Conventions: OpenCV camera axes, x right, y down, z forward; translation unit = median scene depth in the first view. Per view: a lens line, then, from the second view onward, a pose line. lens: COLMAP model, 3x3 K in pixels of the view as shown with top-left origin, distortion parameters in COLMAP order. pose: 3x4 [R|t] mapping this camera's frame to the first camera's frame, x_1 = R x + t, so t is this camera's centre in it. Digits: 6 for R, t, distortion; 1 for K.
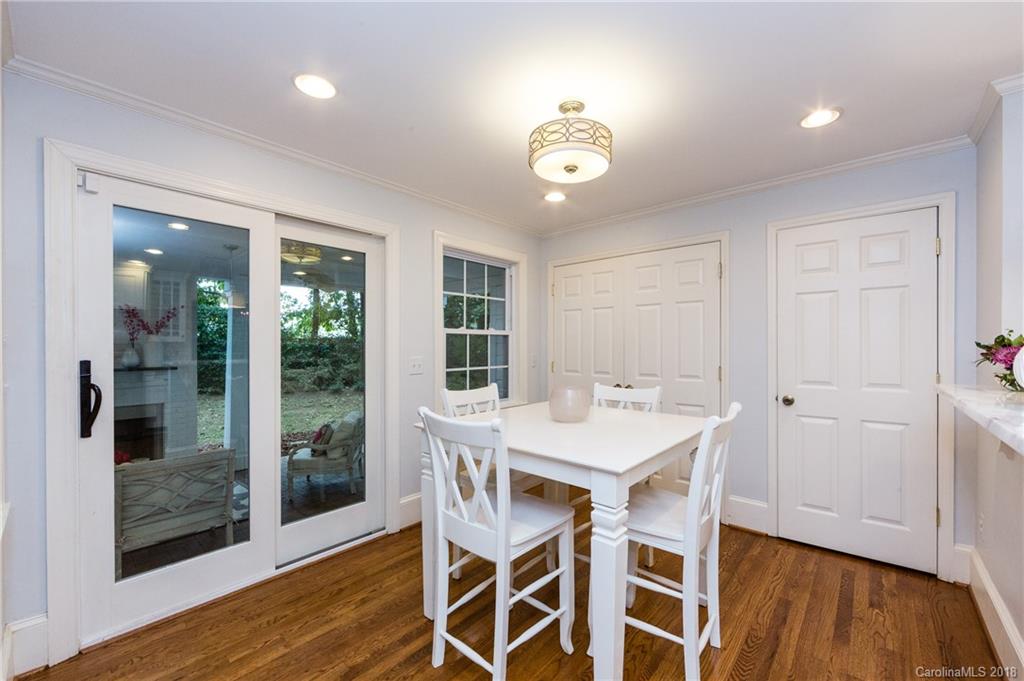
lens RADIAL K [[407.8, 0, 525.8], [0, 407.8, 346.2], [0, 0, 1]] dist [0.000781, 0.000108]
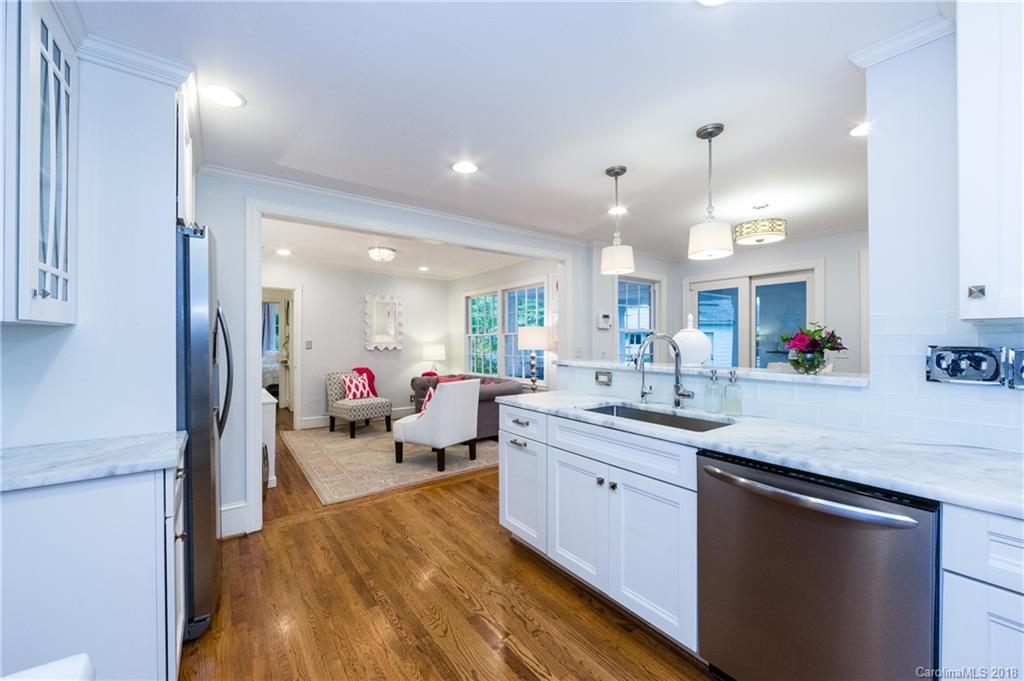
lens RADIAL K [[404.2, 0, 519.4], [0, 404.2, 340.3], [0, 0, 1]] dist [-0.002079, -0.000030]
pose [[-0.229318, 0.002500, -0.973348, 1.058934], [0.000299, 0.999997, 0.002497, 0.003436], [0.973352, 0.000281, -0.229318, 0.187642]]
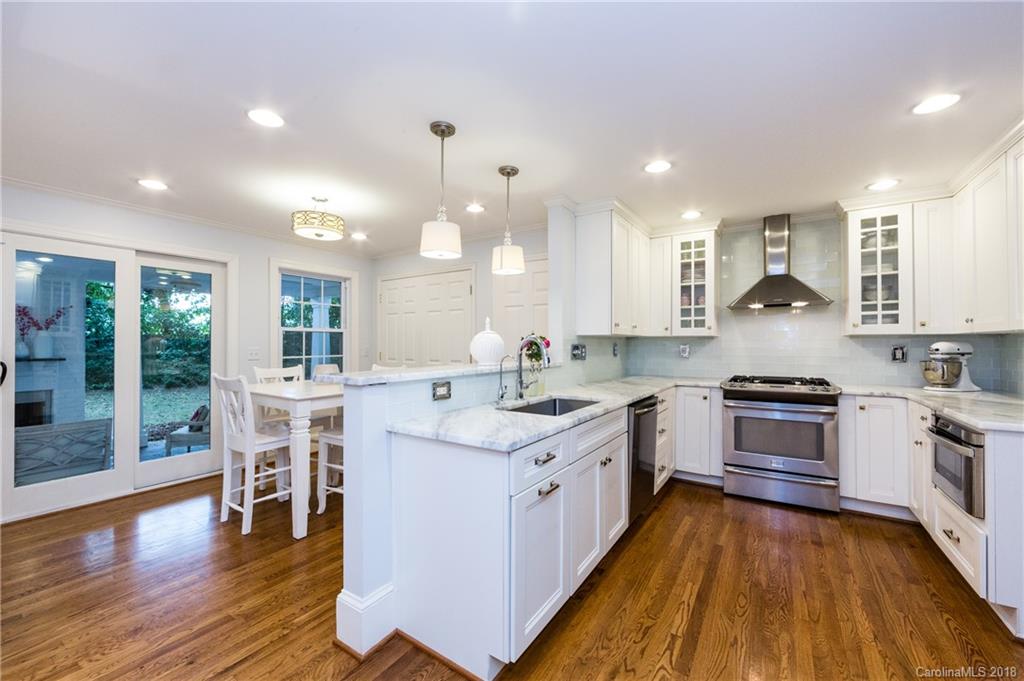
lens RADIAL K [[408.4, 0, 512.0], [0, 408.4, 340.5], [0, 0, 1]] dist [0.001266, -0.000124]
pose [[0.993481, 0.002220, 0.113979, 0.357178], [-0.001391, 0.999972, -0.007353, 0.008586], [-0.113992, 0.007147, 0.993456, -0.391833]]
